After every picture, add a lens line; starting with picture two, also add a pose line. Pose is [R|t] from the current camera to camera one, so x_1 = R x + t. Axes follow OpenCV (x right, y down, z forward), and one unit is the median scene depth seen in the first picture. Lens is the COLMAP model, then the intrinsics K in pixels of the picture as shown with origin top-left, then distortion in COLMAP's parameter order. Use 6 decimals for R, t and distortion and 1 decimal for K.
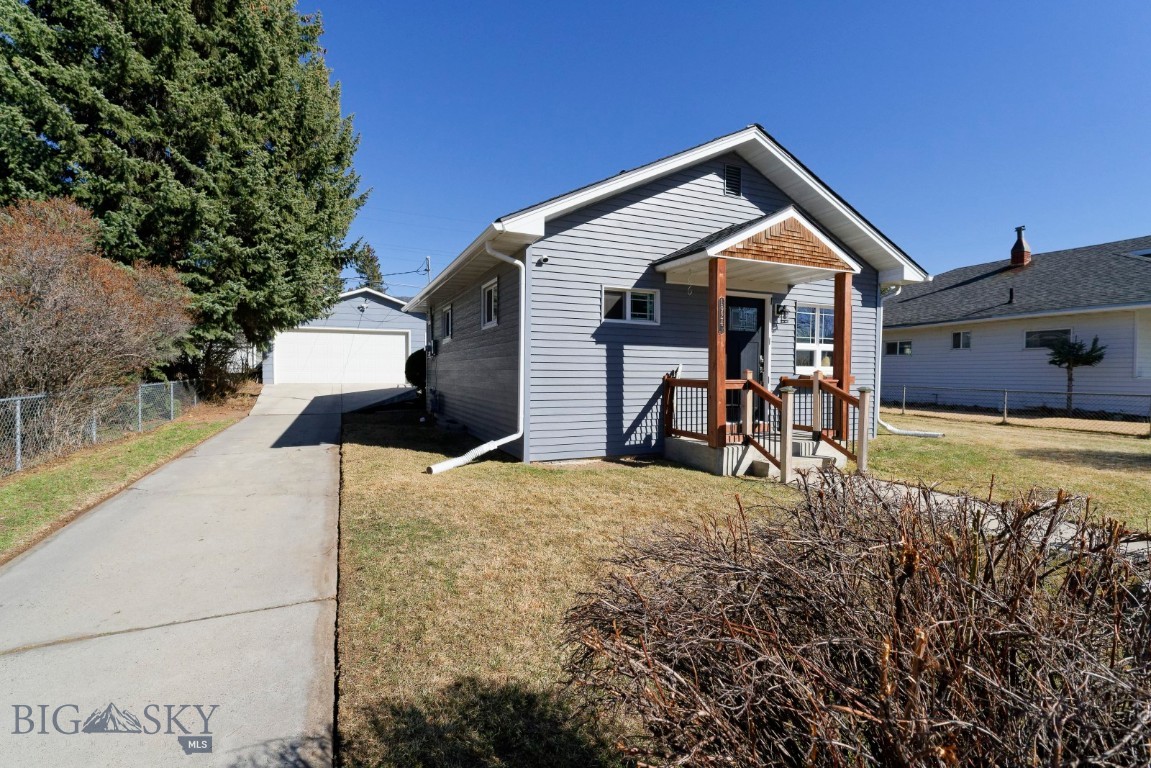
lens RADIAL K [[528.6, 0, 575.5], [0, 528.6, 384.0], [0, 0, 1]] dist [0.000815, -0.000060]
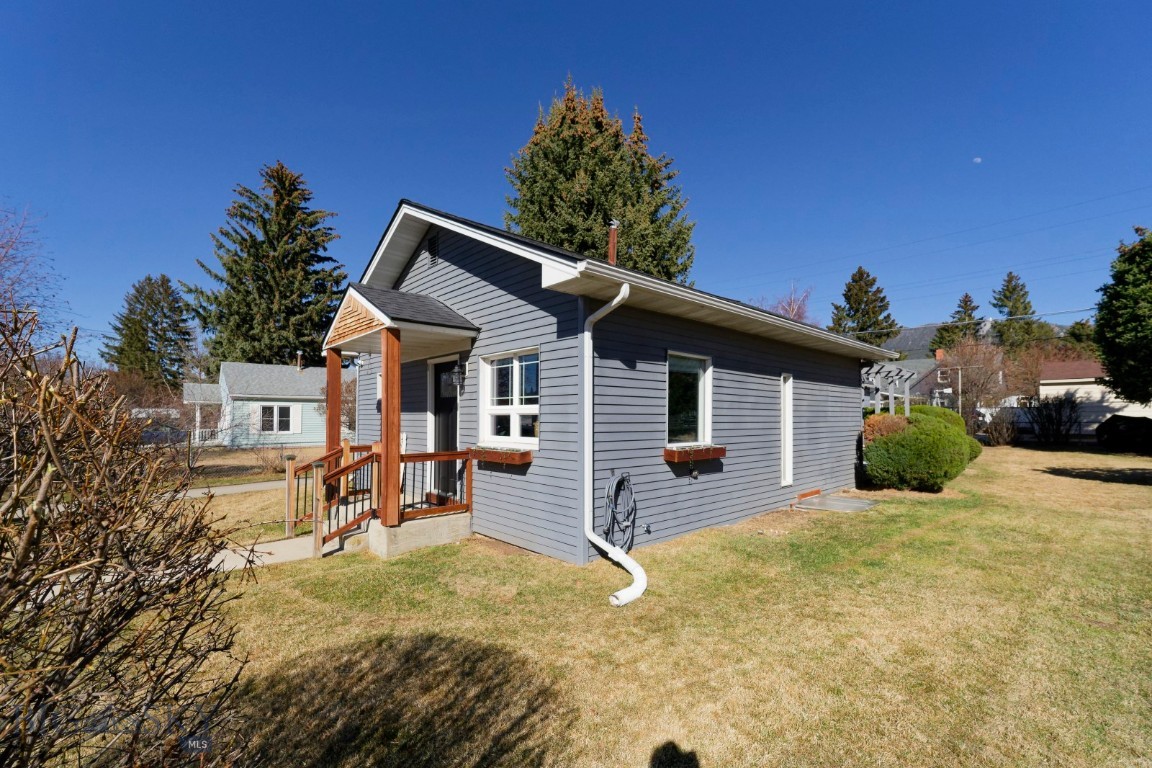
lens RADIAL K [[481.0, 0, 534.2], [0, 481.0, 419.7], [0, 0, 1]] dist [-0.001009, -0.000050]
pose [[0.273077, -0.009382, -0.961947, 1.182300], [-0.030645, 0.999360, -0.018446, -0.047578], [0.961504, 0.034516, 0.272614, 0.904144]]
